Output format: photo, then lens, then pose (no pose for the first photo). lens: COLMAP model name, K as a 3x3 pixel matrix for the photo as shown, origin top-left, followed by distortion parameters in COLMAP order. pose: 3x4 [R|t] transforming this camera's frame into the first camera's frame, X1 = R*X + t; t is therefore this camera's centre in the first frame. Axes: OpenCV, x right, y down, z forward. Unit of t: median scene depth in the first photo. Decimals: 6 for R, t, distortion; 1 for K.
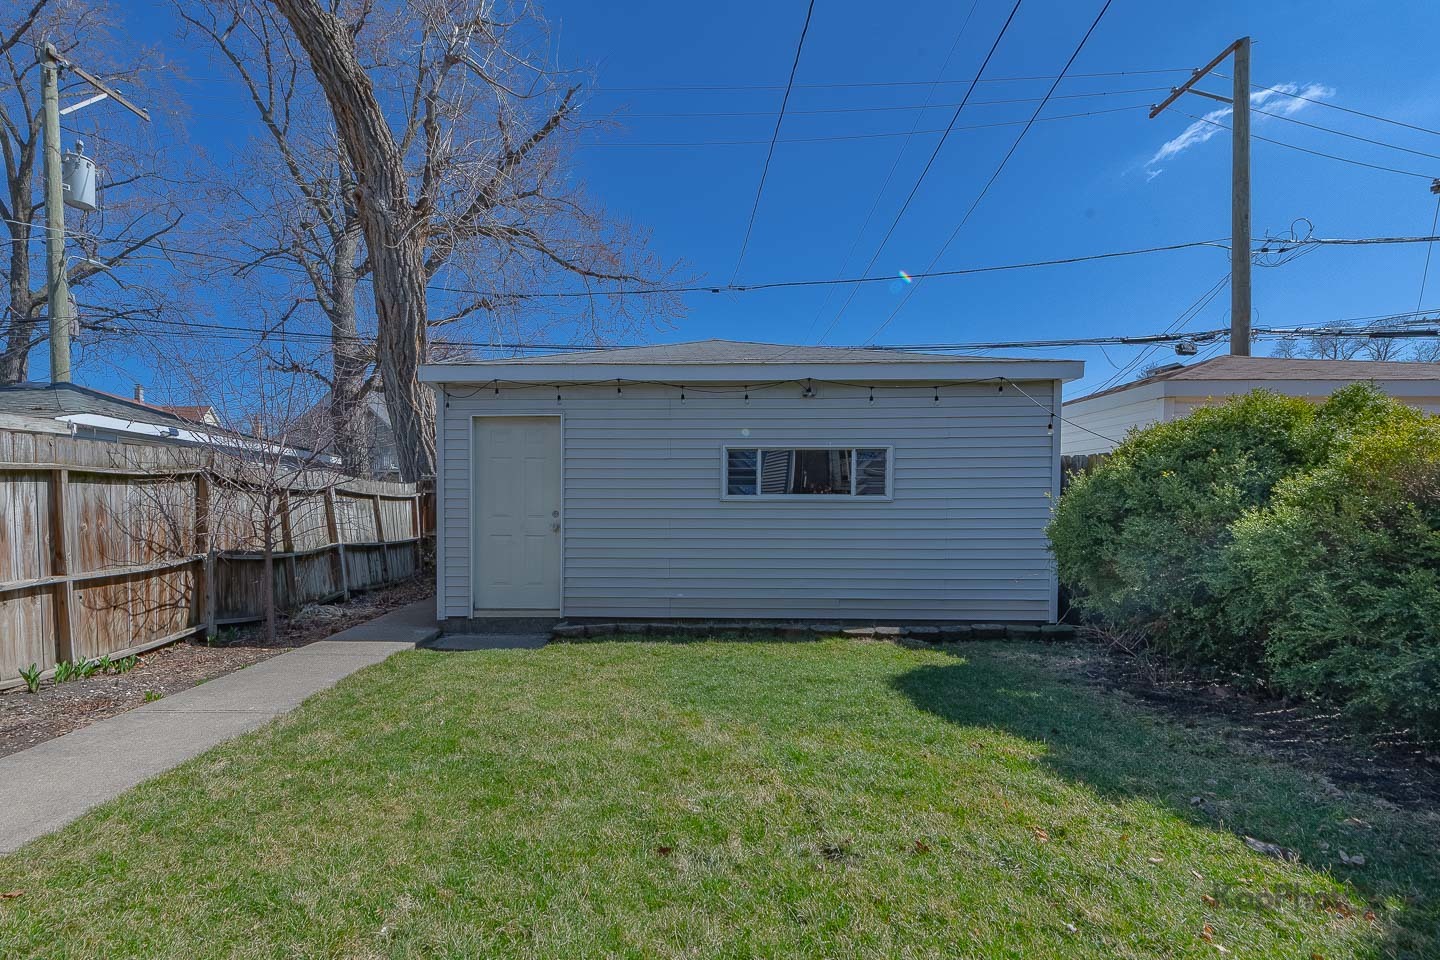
lens RADIAL K [[641.3, 0, 717.9], [0, 641.3, 534.3], [0, 0, 1]] dist [0.009278, -0.000456]
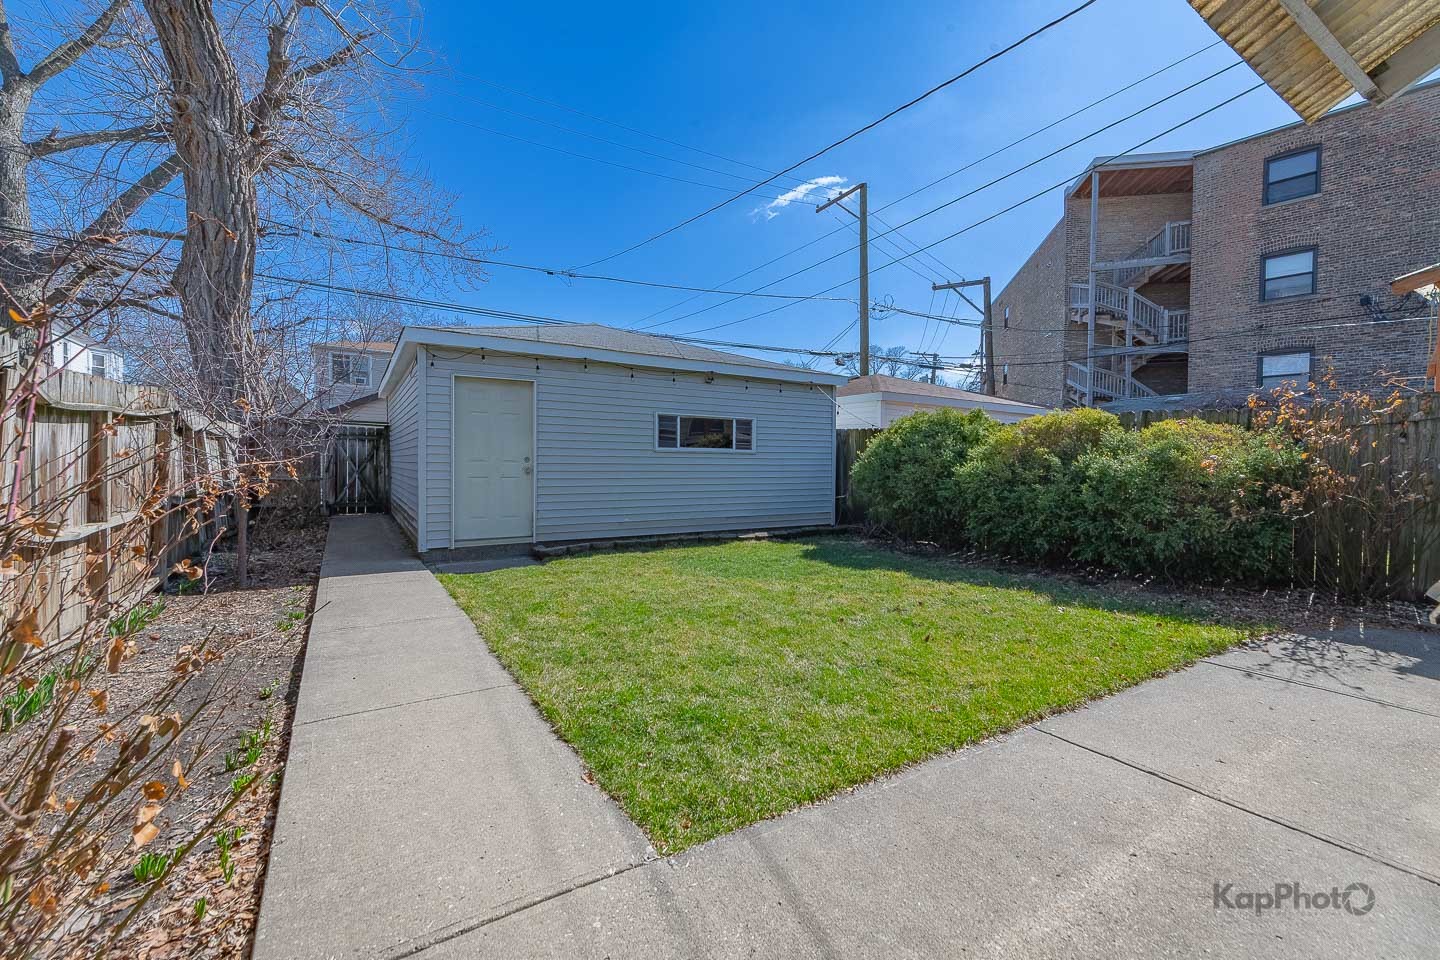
lens RADIAL K [[587.1, 0, 720.0], [0, 587.1, 480.0], [0, 0, 1]] dist [-0.000091, -0.000670]
pose [[0.841956, -0.010664, 0.539442, -0.572132], [0.006912, 0.999936, 0.008978, -0.000035], [-0.539503, -0.003831, 0.841975, -0.165586]]
